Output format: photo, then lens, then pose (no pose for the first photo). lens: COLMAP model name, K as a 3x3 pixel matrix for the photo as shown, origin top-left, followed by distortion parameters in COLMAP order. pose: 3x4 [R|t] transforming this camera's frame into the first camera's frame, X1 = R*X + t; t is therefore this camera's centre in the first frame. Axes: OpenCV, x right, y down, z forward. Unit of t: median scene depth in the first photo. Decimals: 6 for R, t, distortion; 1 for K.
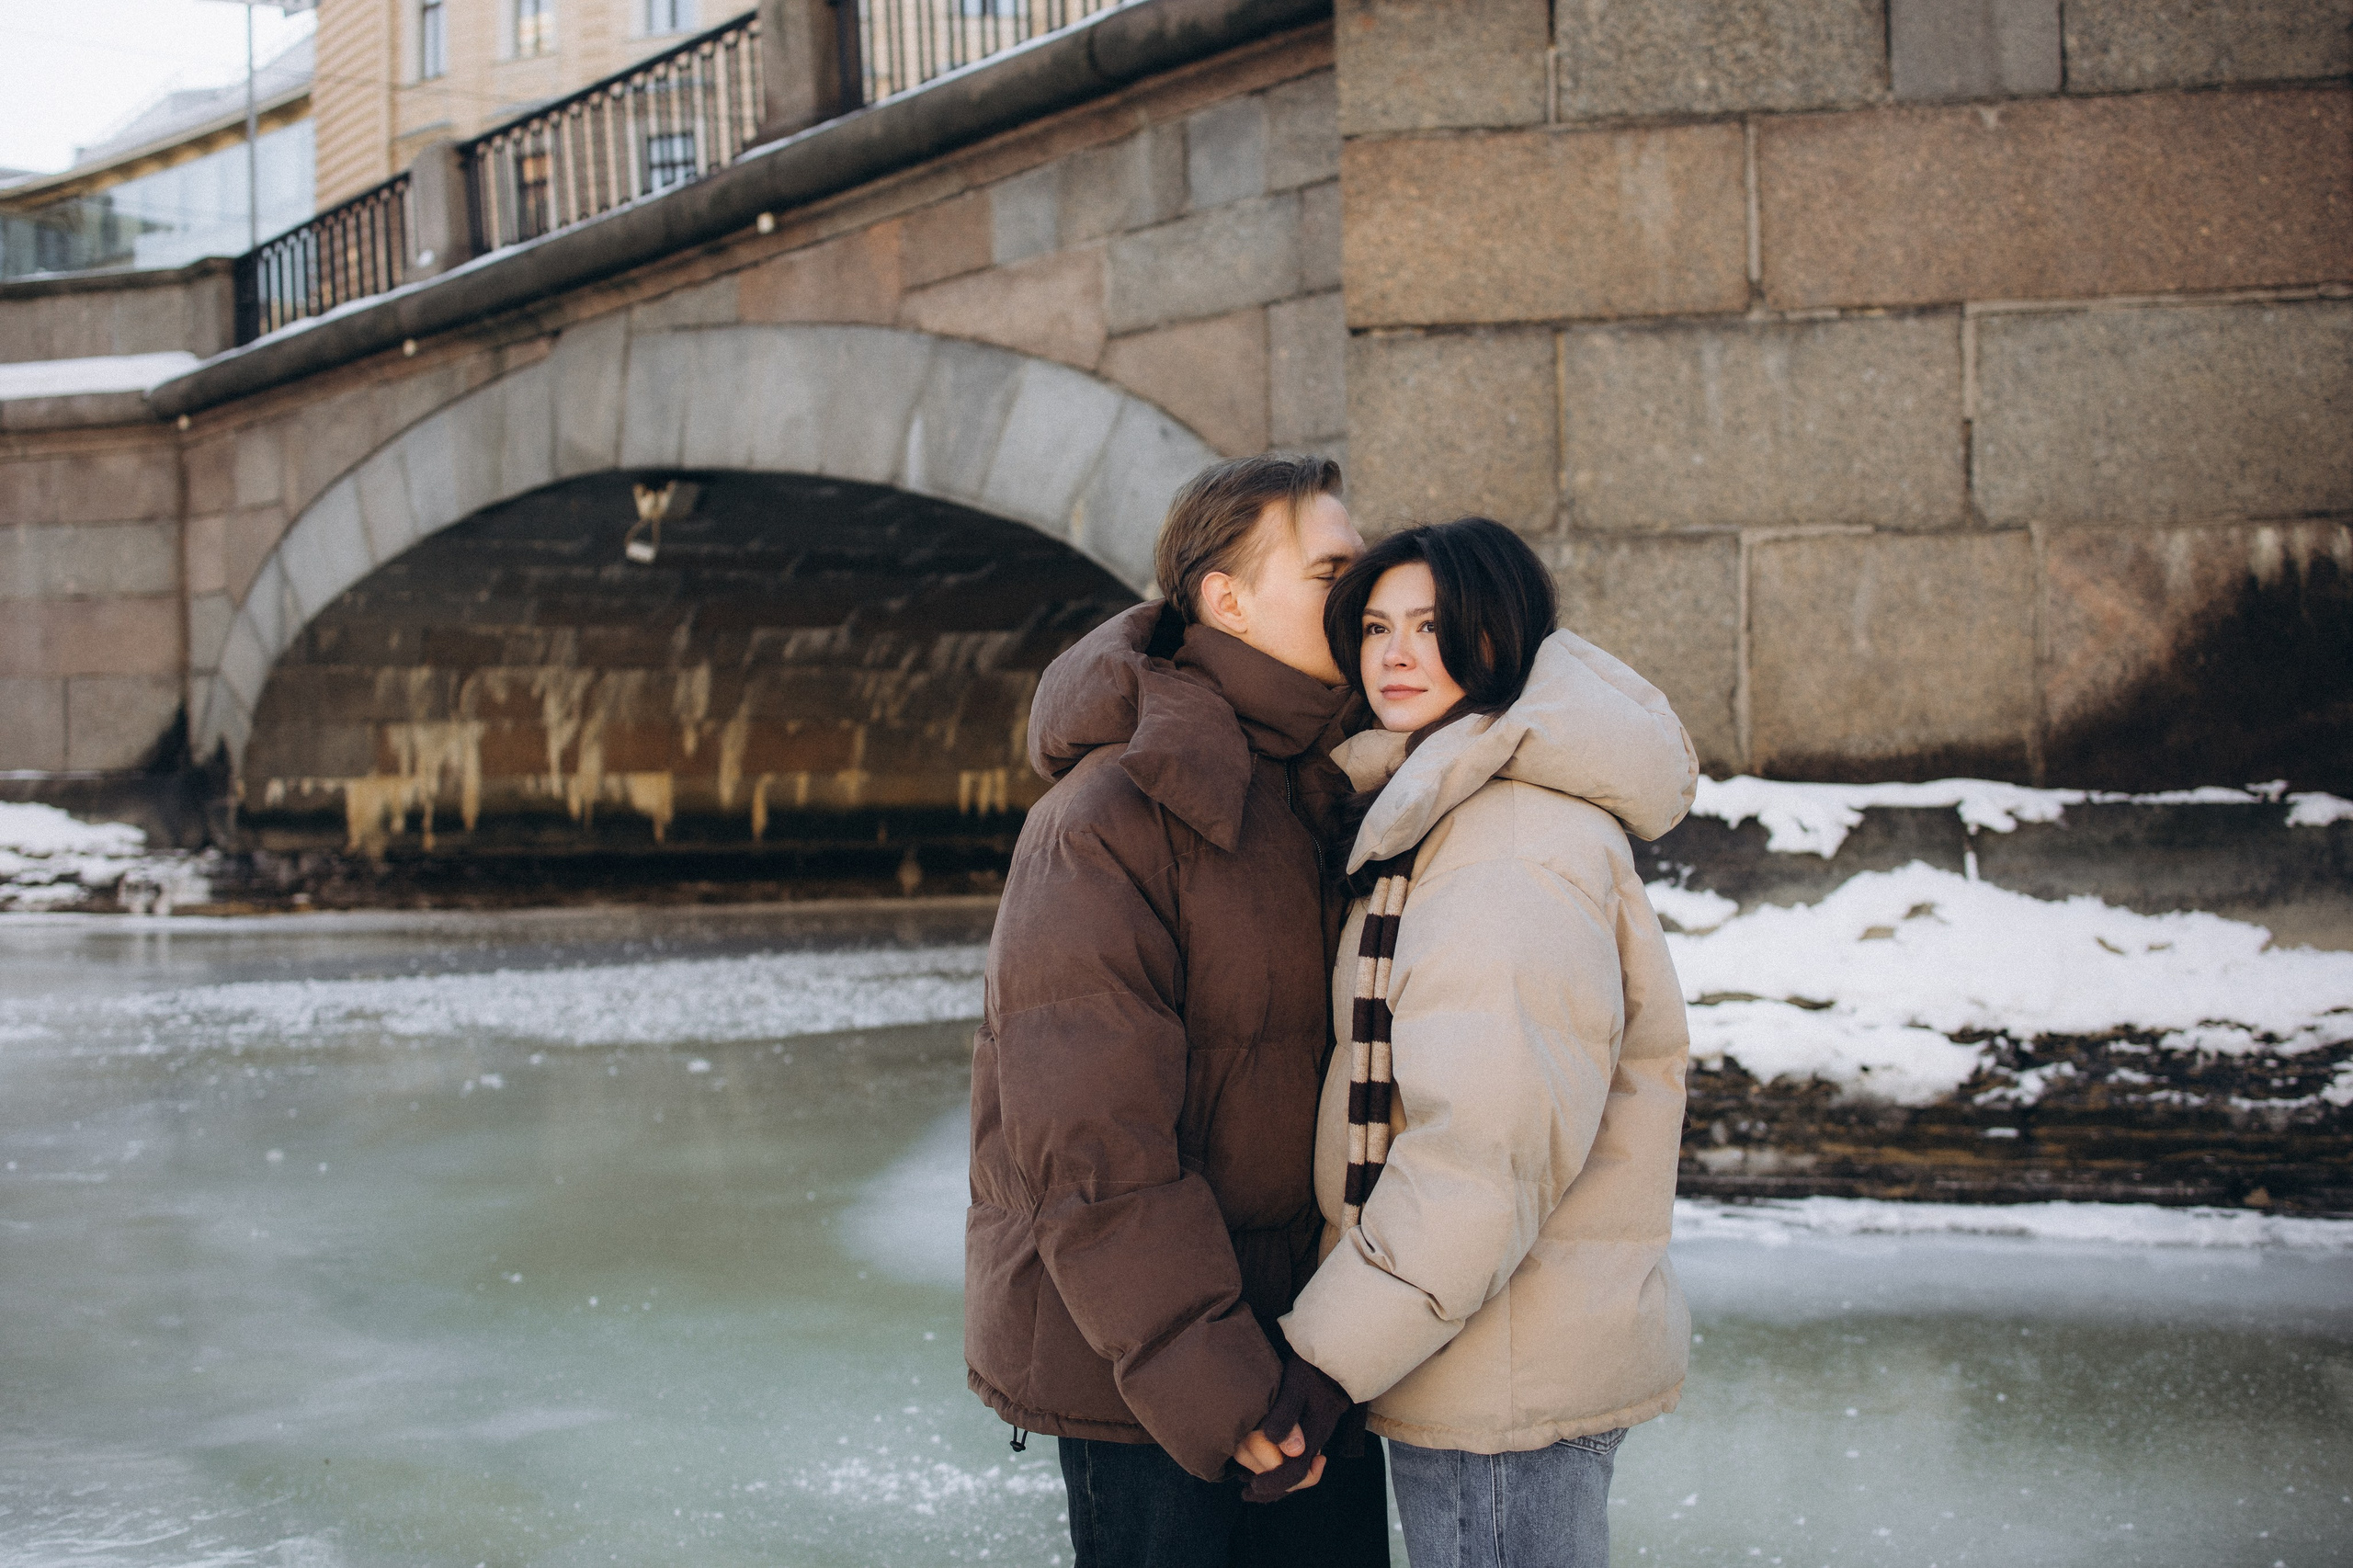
lens RADIAL K [[2467.7, 0, 1177.0], [0, 2467.7, 824.9], [0, 0, 1]] dist [-0.050082, 0.014924]
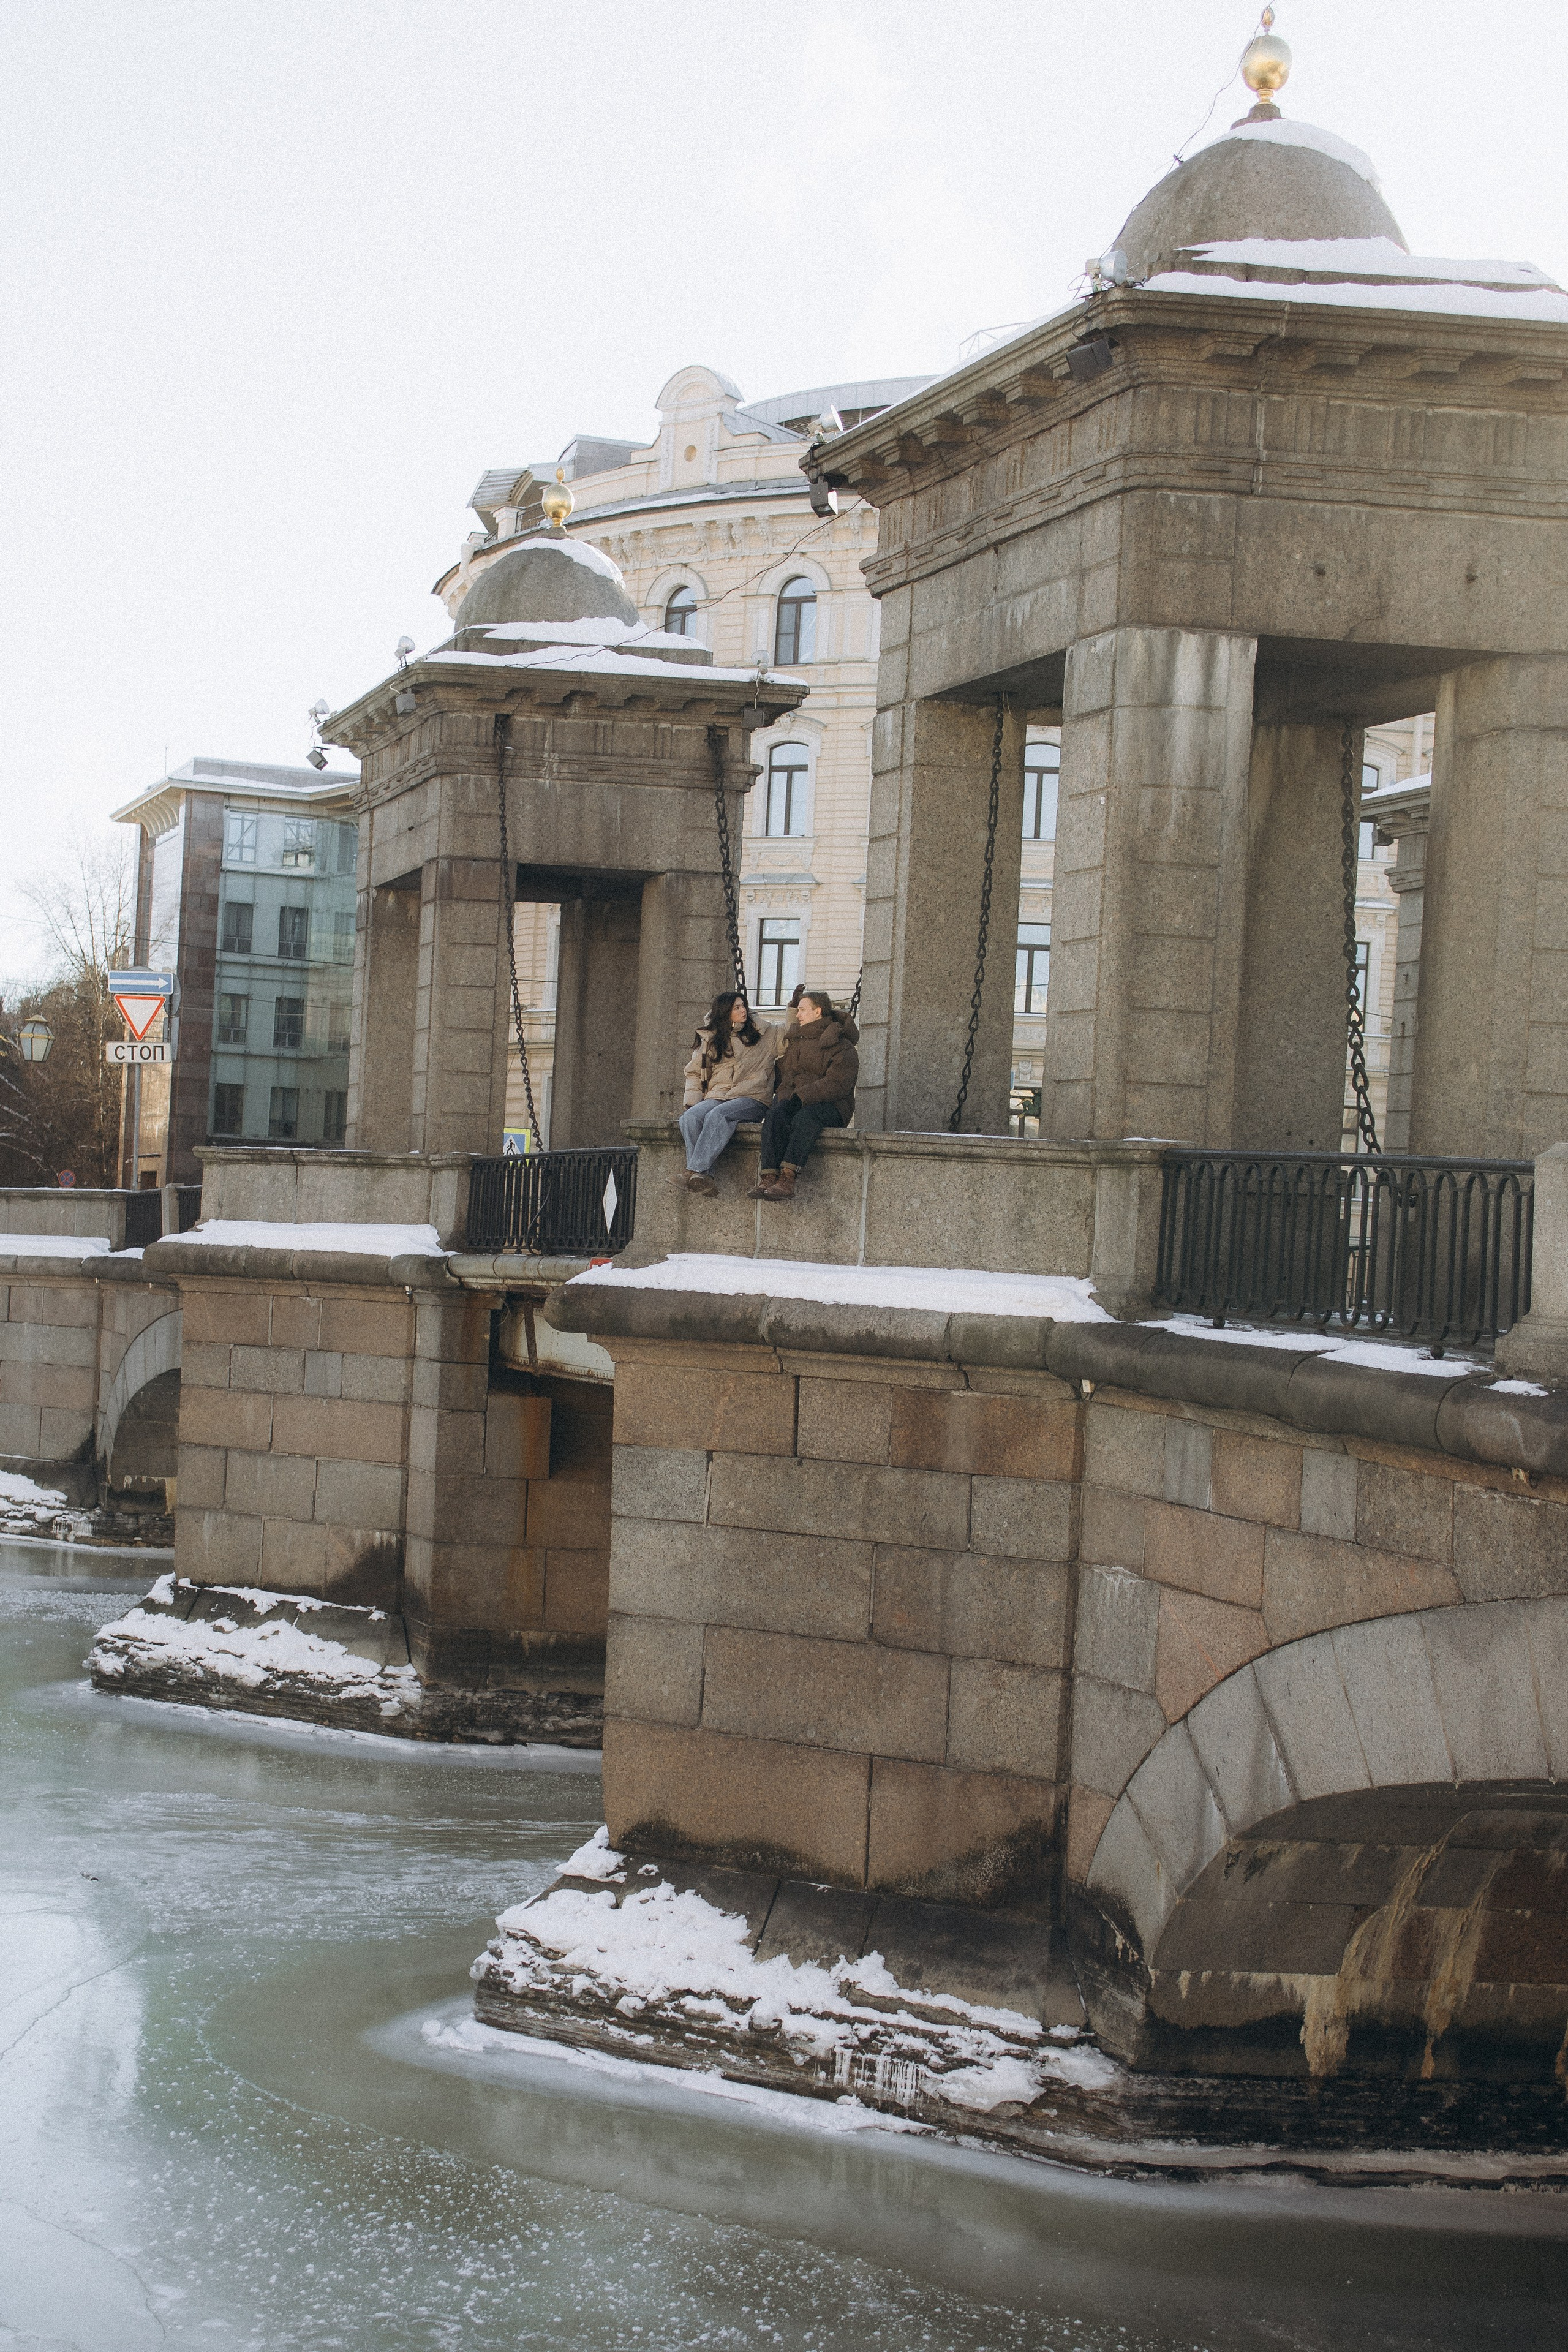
lens RADIAL K [[3215.6, 0, 925.1], [0, 3215.6, 1330.5], [0, 0, 1]] dist [-0.021627, 0.004221]
pose [[0.949731, 0.070382, -0.305054, 1.347604], [-0.074301, 0.997235, -0.001239, -0.242127], [0.304123, 0.023843, 0.952334, -1.631460]]
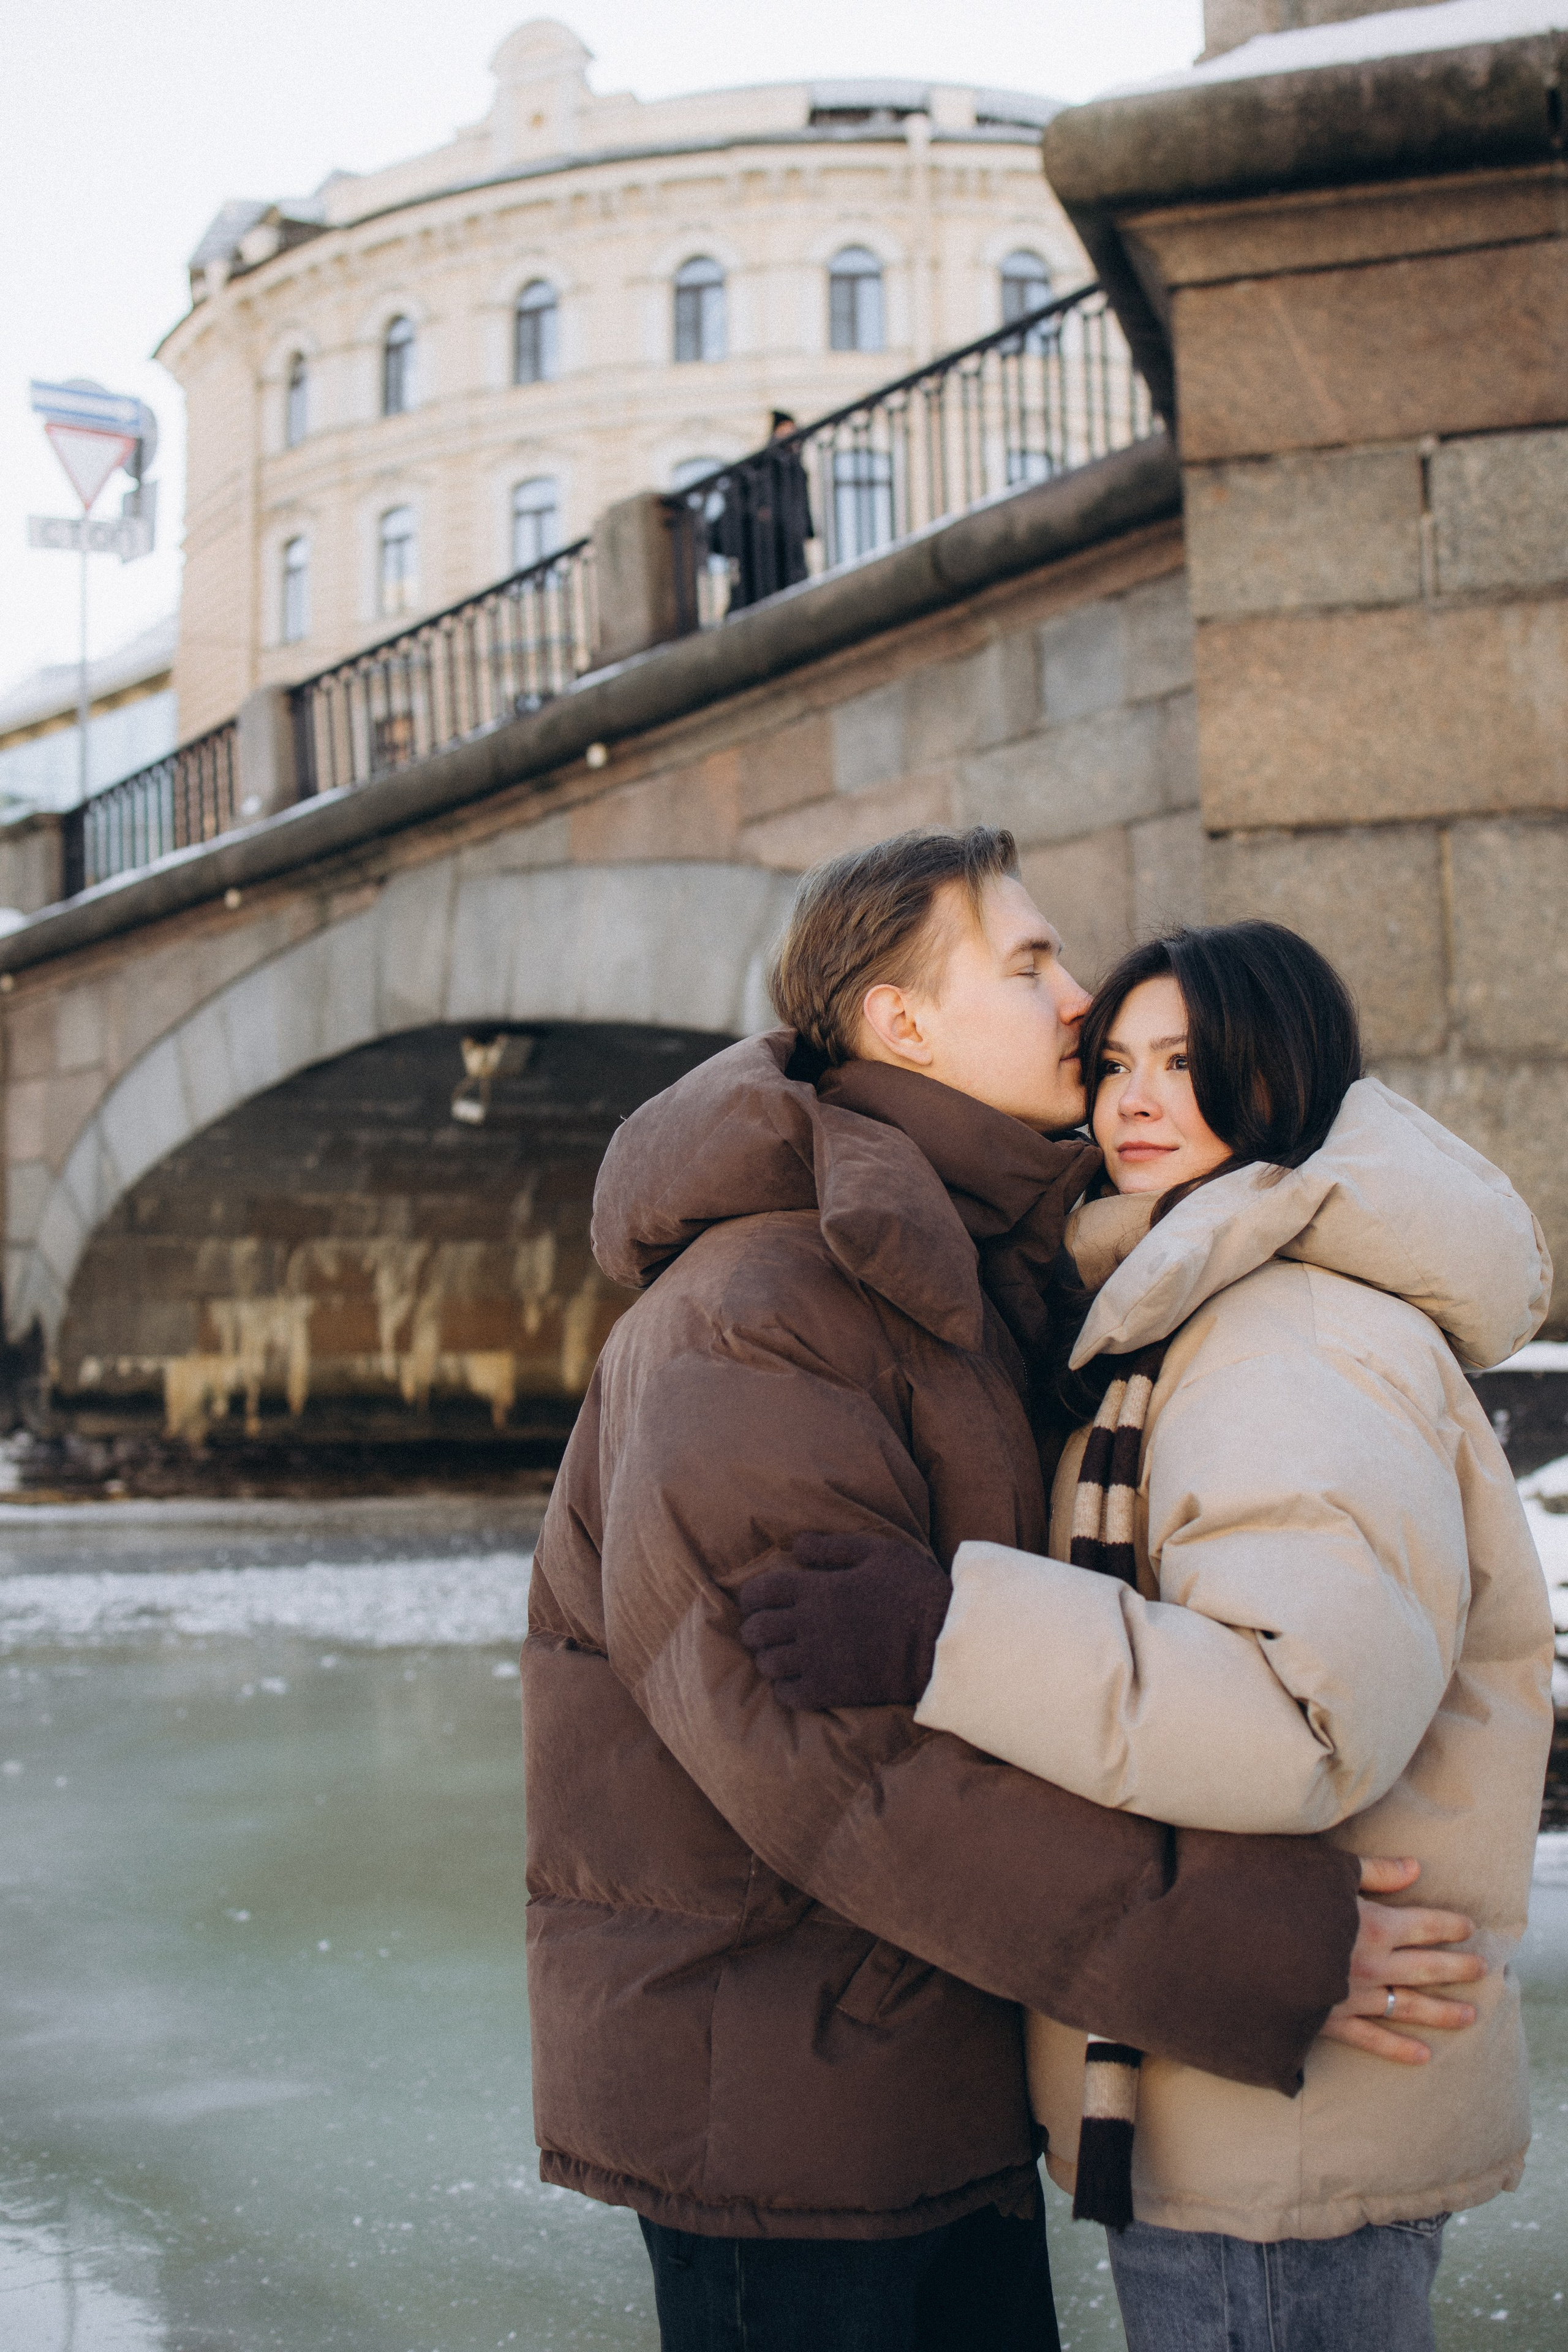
lens RADIAL K [[2583.7, 0, 926.6], [0, 2583.7, 1118.6], [0, 0, 1]] dist [-0.060223, -0.002291]
pose [[0.998331, -0.008655, -0.057107, 0.012351], [0.002030, 0.993355, -0.115070, 0.005409], [0.057724, 0.114762, 0.991715, 0.047022]]
